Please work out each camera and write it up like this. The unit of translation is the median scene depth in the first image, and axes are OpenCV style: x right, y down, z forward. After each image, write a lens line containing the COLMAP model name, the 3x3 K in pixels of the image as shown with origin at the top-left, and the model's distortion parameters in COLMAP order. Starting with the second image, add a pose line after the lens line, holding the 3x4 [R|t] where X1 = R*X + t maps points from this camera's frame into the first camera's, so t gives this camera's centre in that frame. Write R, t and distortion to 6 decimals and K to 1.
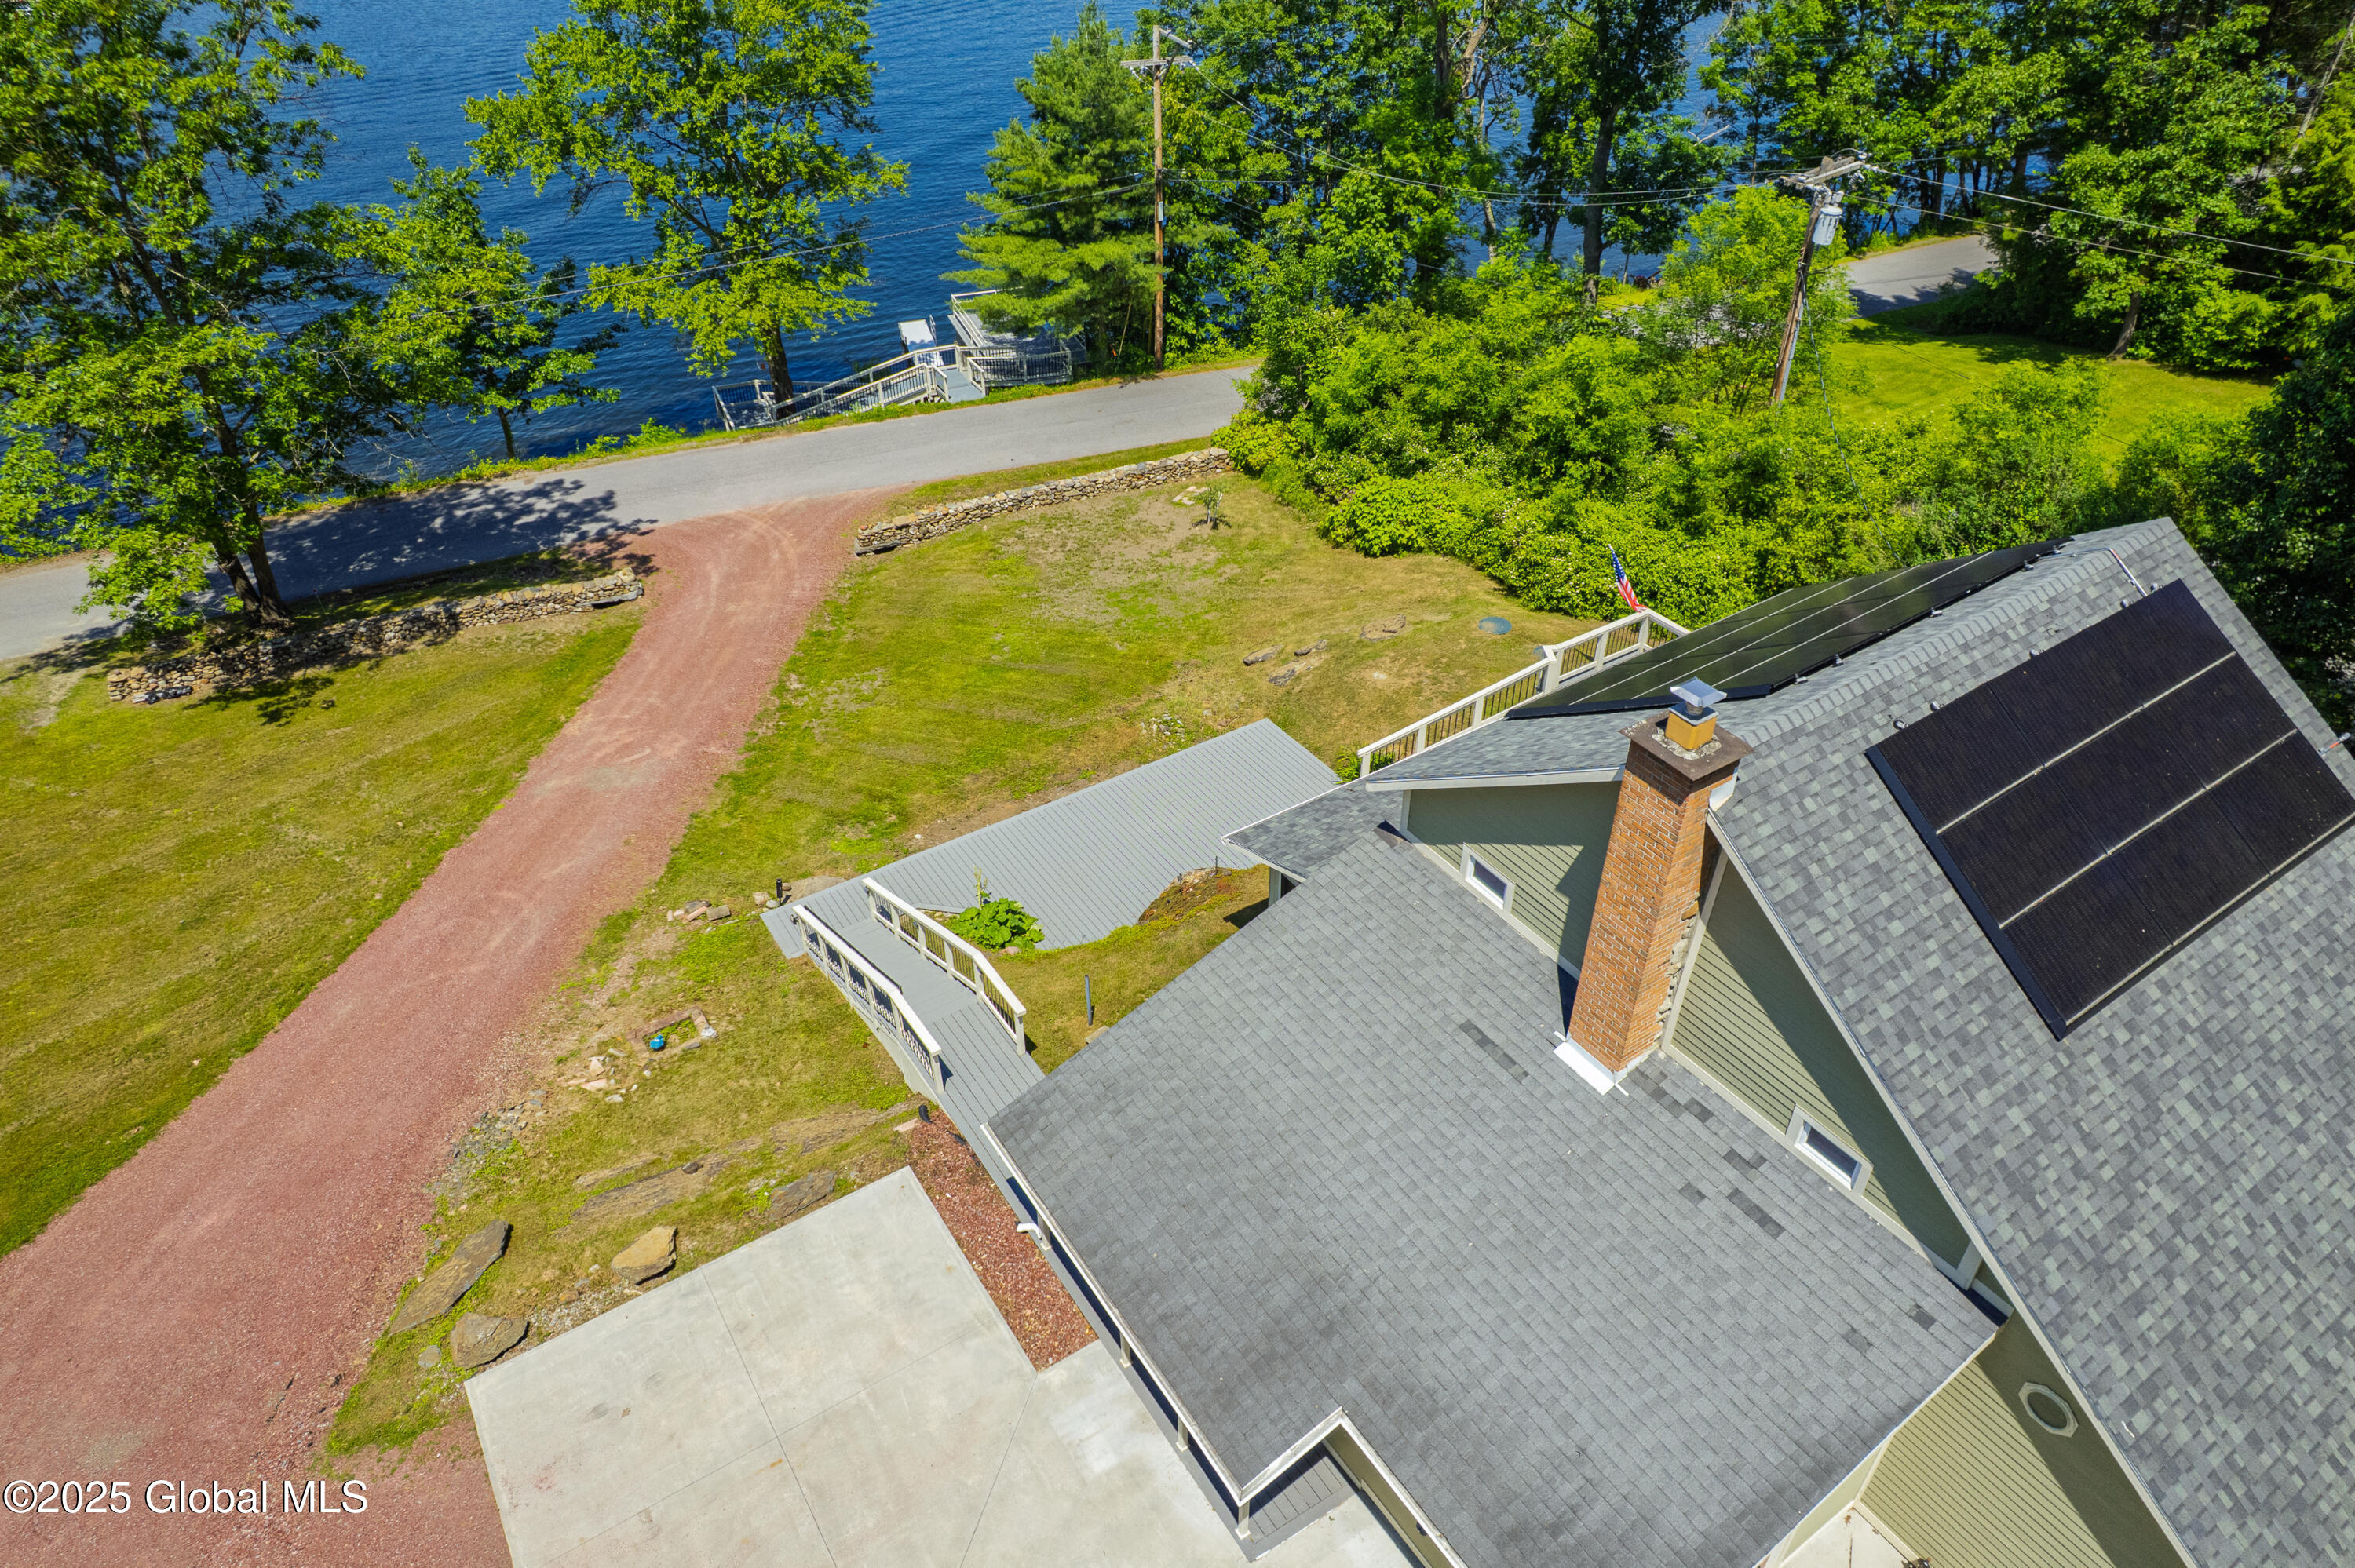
lens RADIAL K [[1501.7, 0, 1177.5], [0, 1501.7, 784.0], [0, 0, 1]] dist [-0.048503, 0.068354]
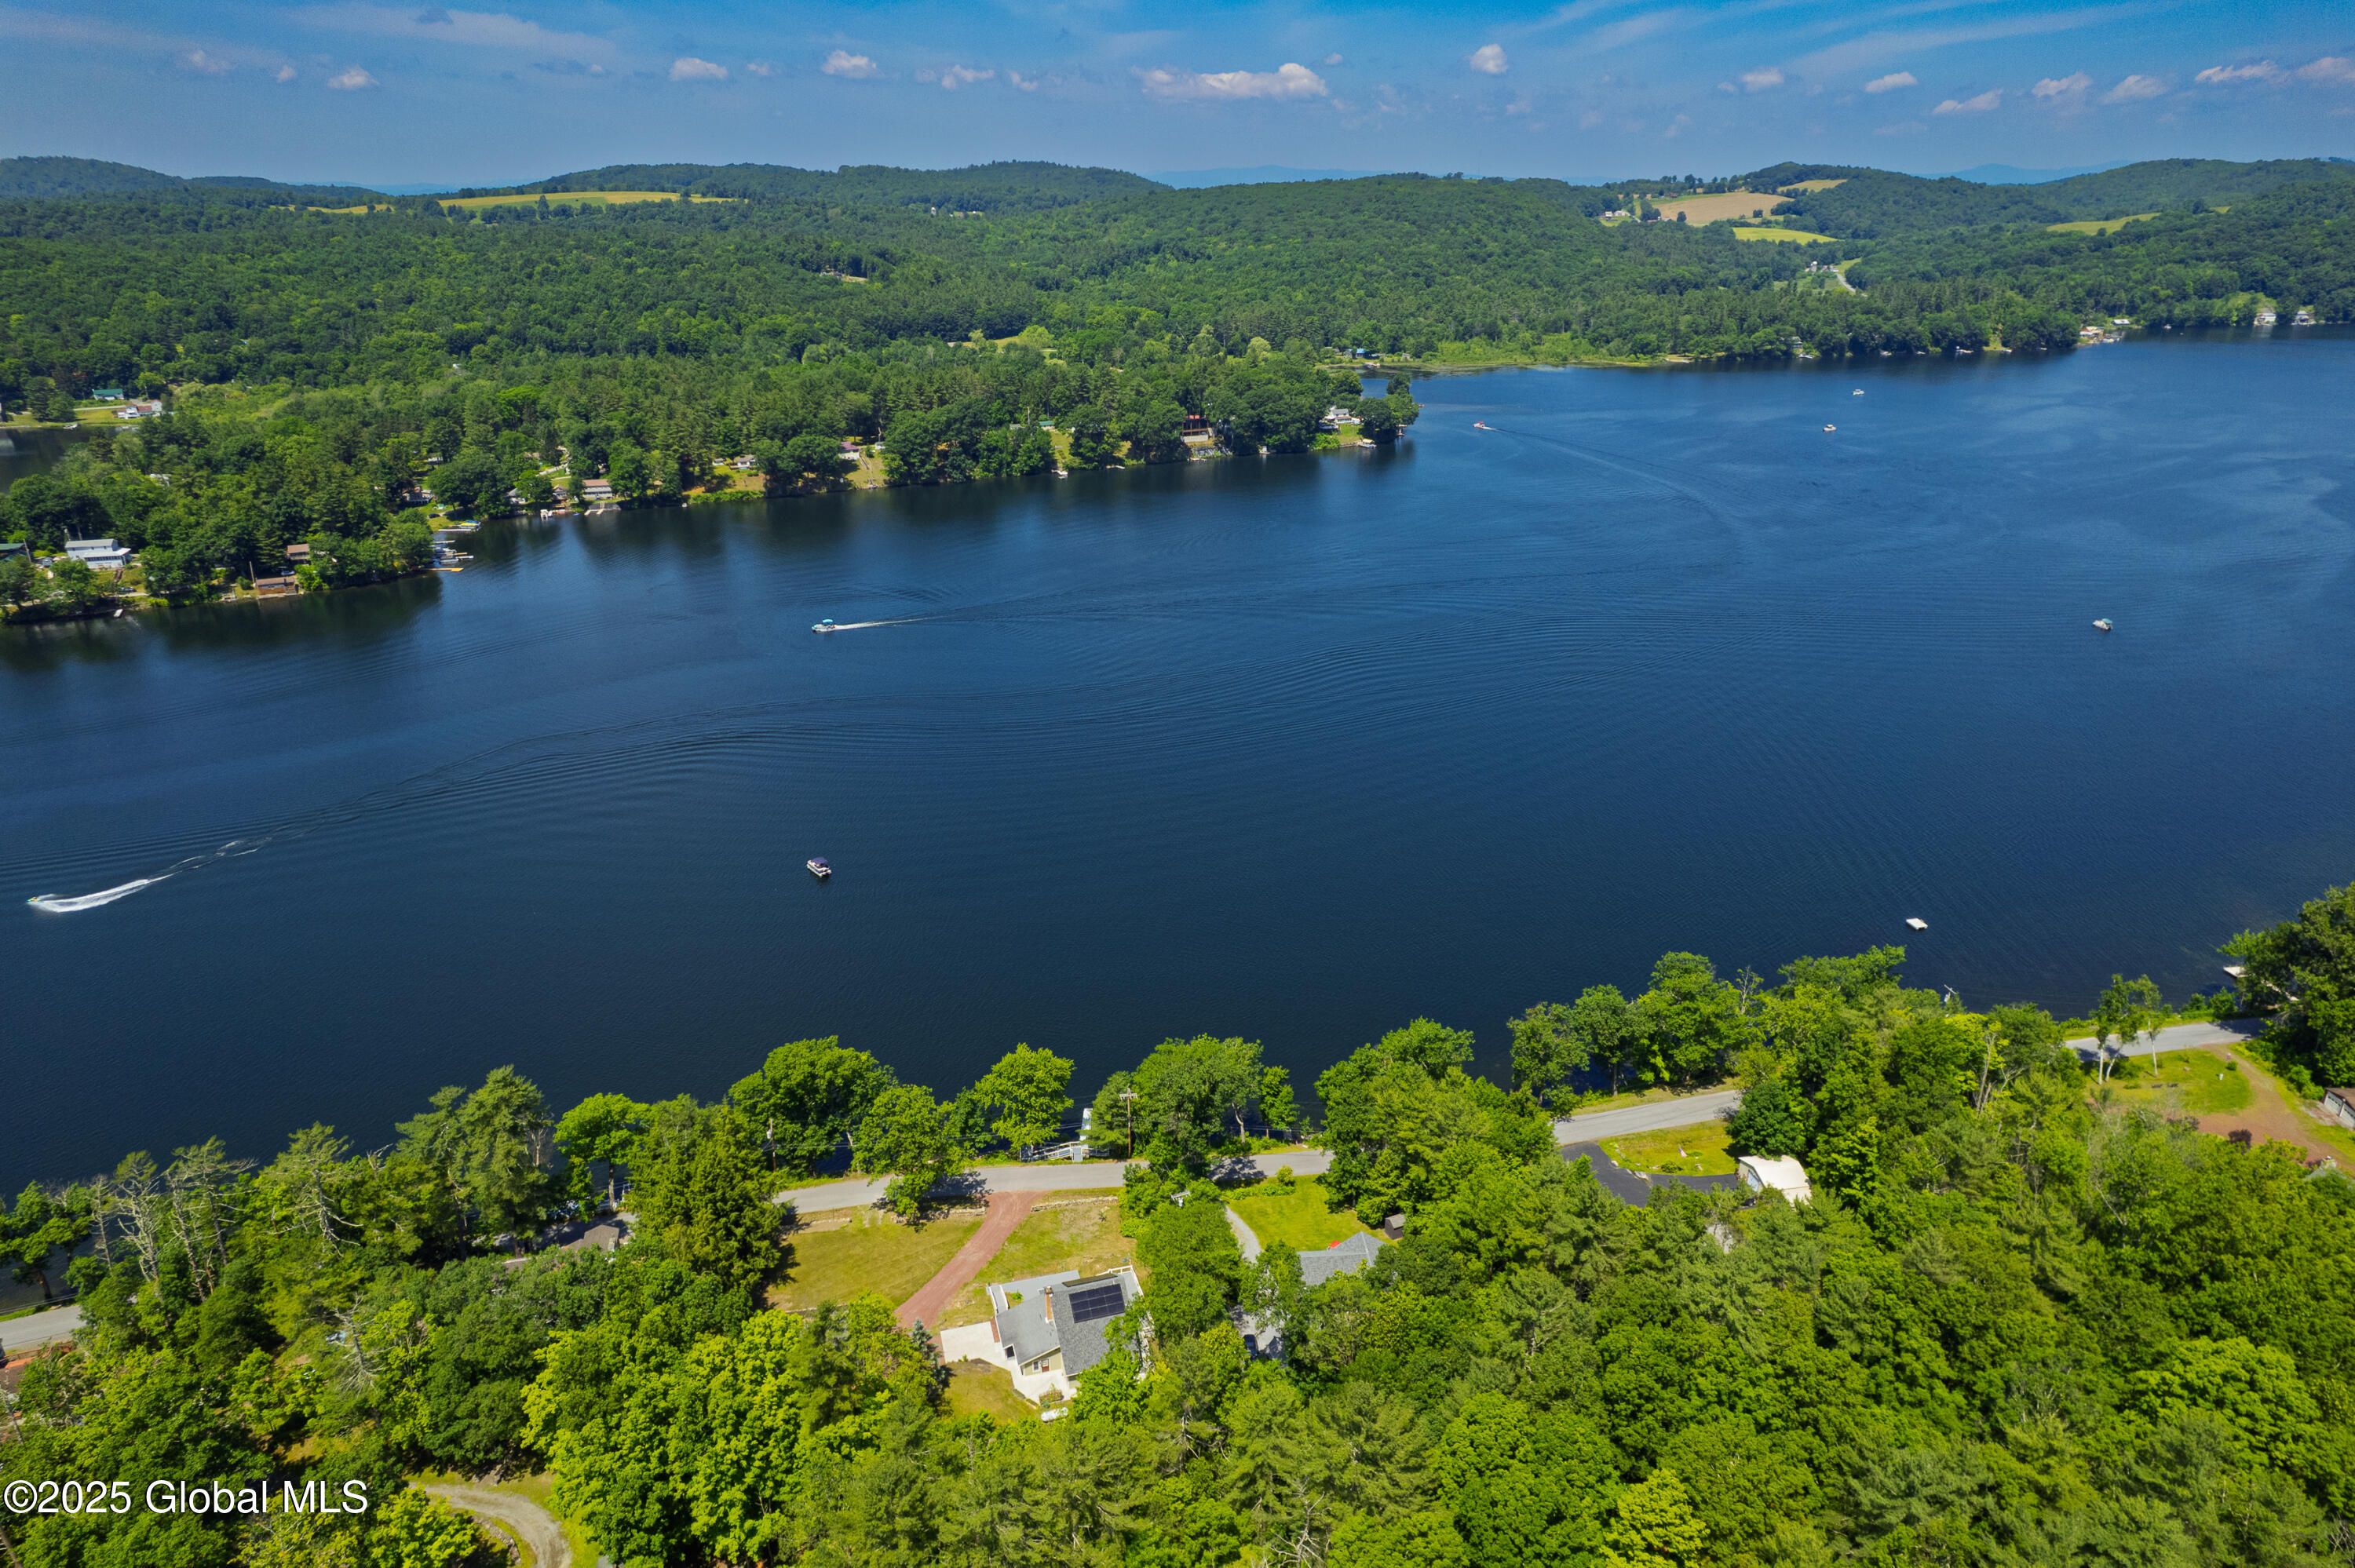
lens RADIAL K [[1501.7, 0, 1177.5], [0, 1501.7, 784.0], [0, 0, 1]] dist [-0.048503, 0.068354]
pose [[0.954522, 0.123349, -0.271427, 1.417373], [-0.189514, 0.953833, -0.232994, -0.453194], [0.230157, 0.273837, 0.933831, -3.862441]]
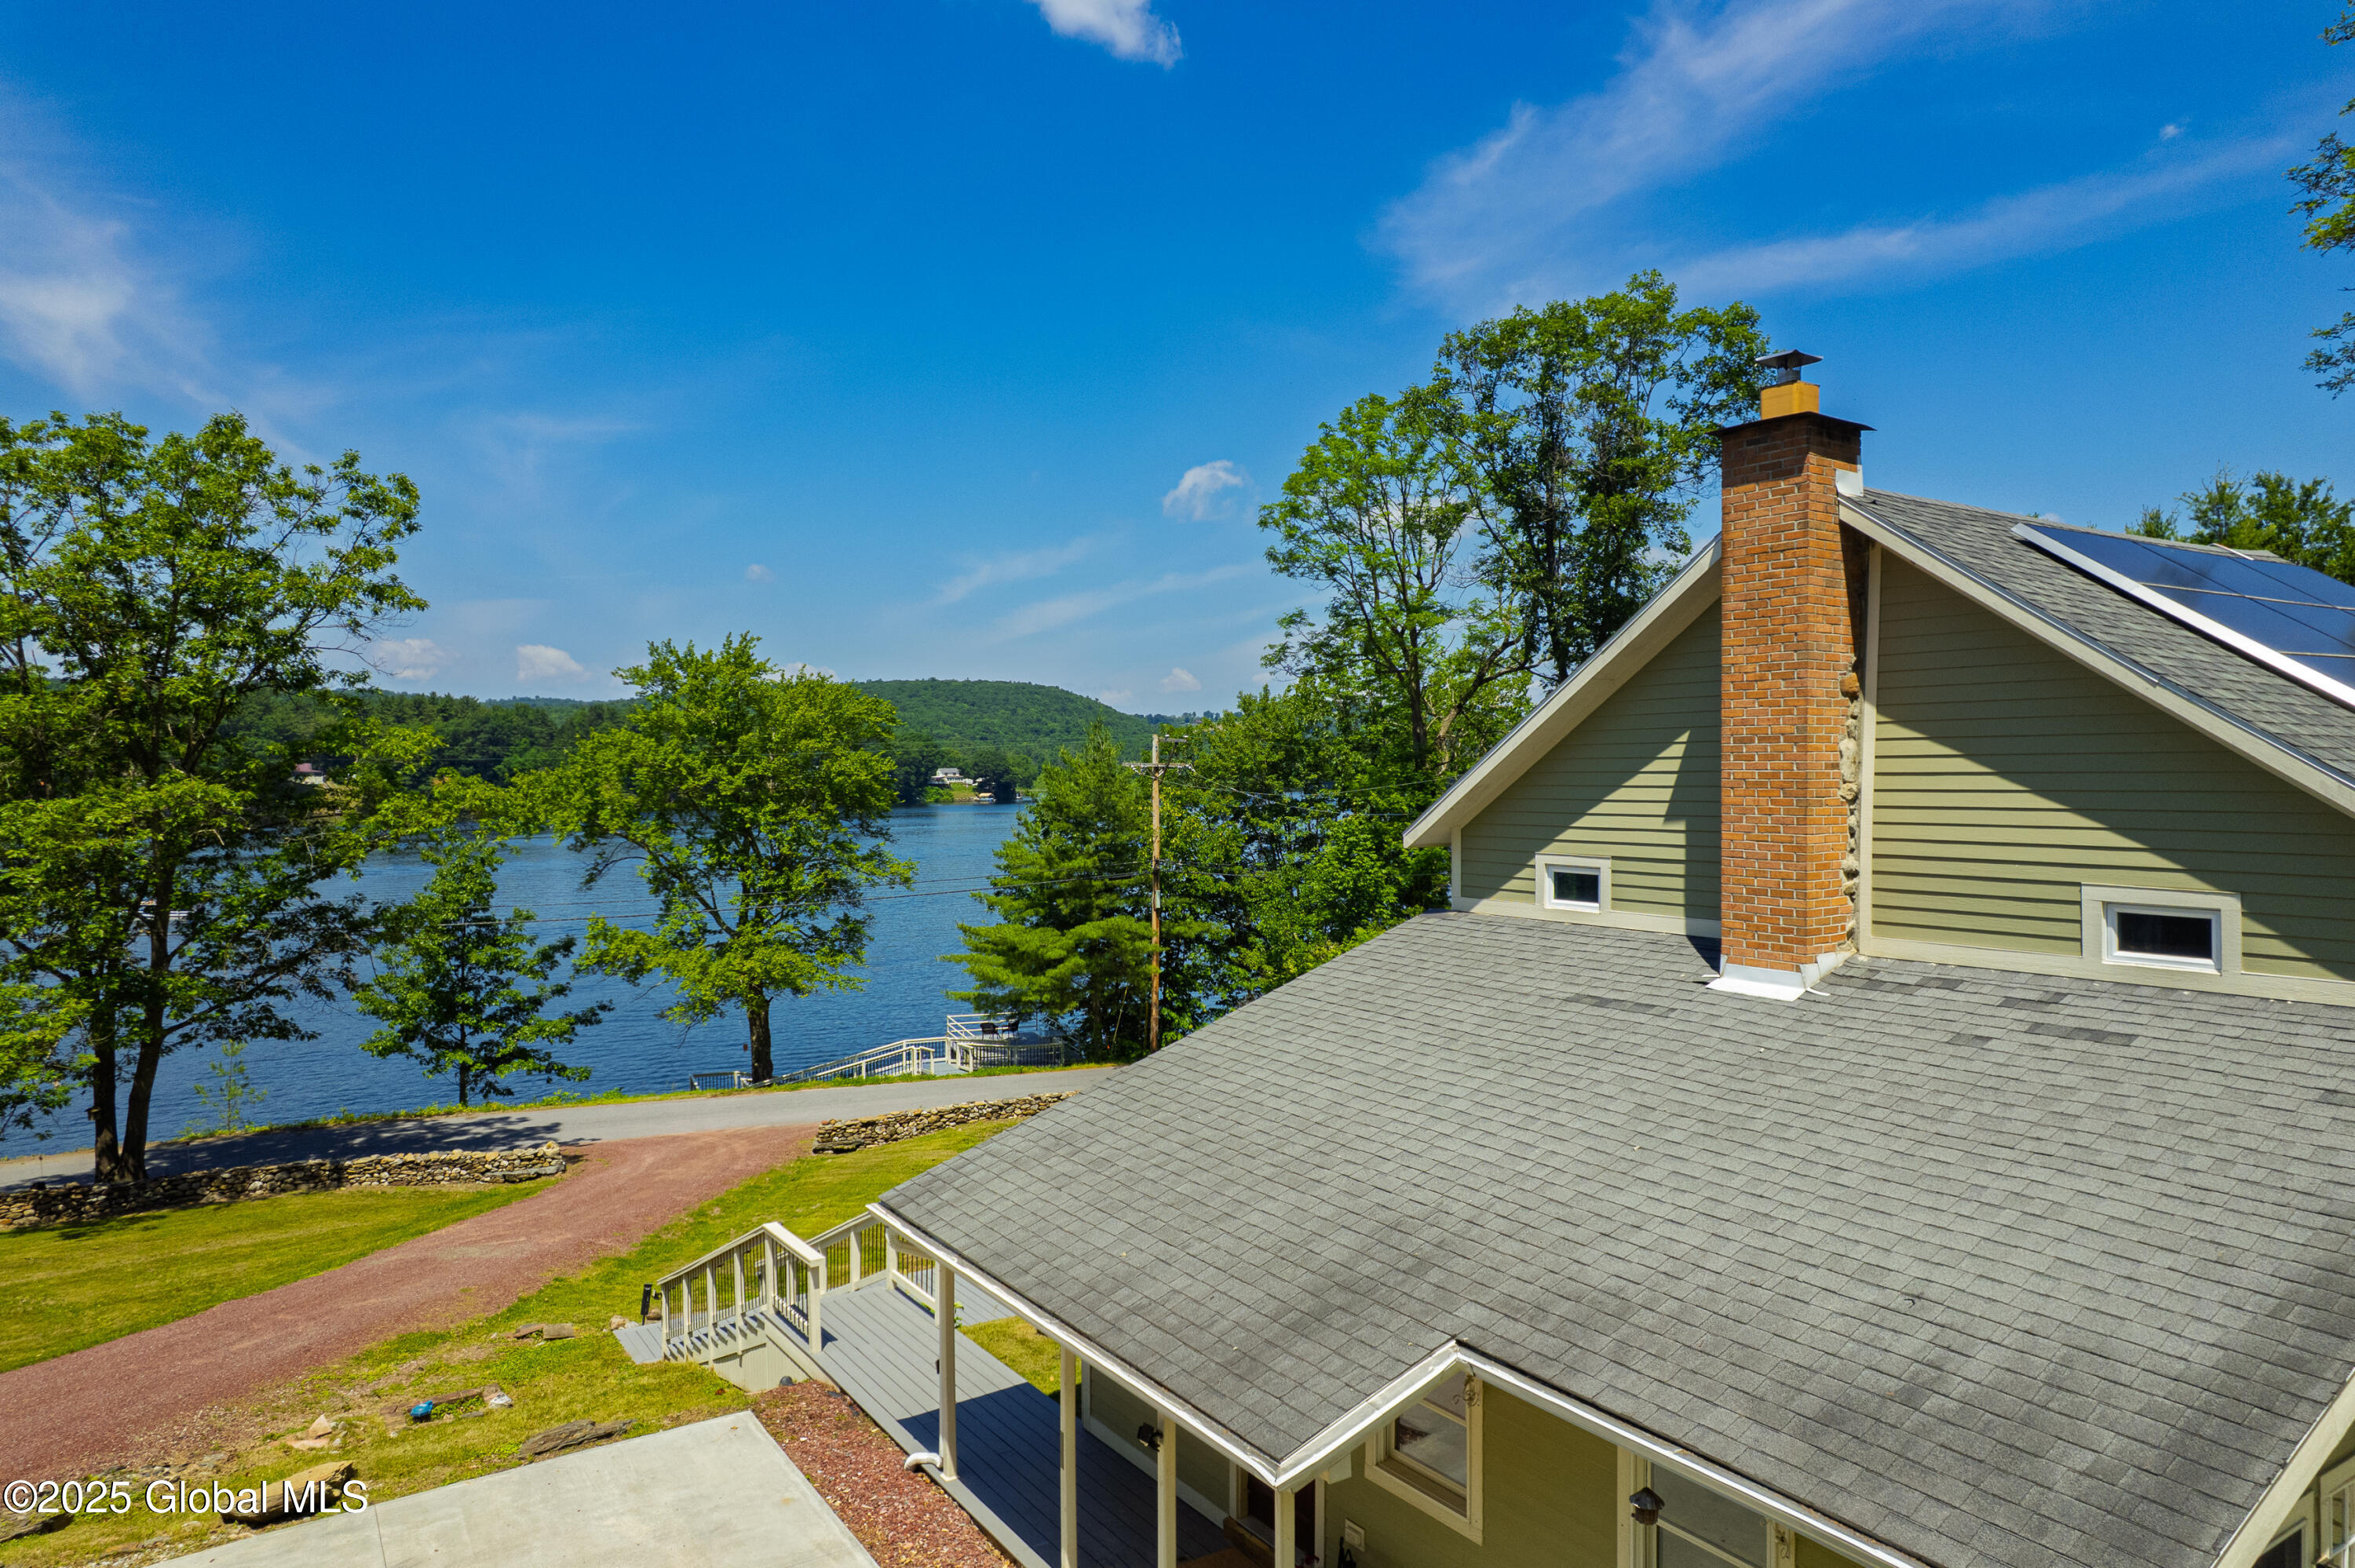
lens RADIAL K [[1501.7, 0, 1177.5], [0, 1501.7, 784.0], [0, 0, 1]] dist [-0.048503, 0.068354]
pose [[0.999994, 0.003427, 0.000132, 0.002436], [-0.002679, 0.804565, -0.593859, 0.209342], [-0.002141, 0.593855, 0.804569, 0.157615]]
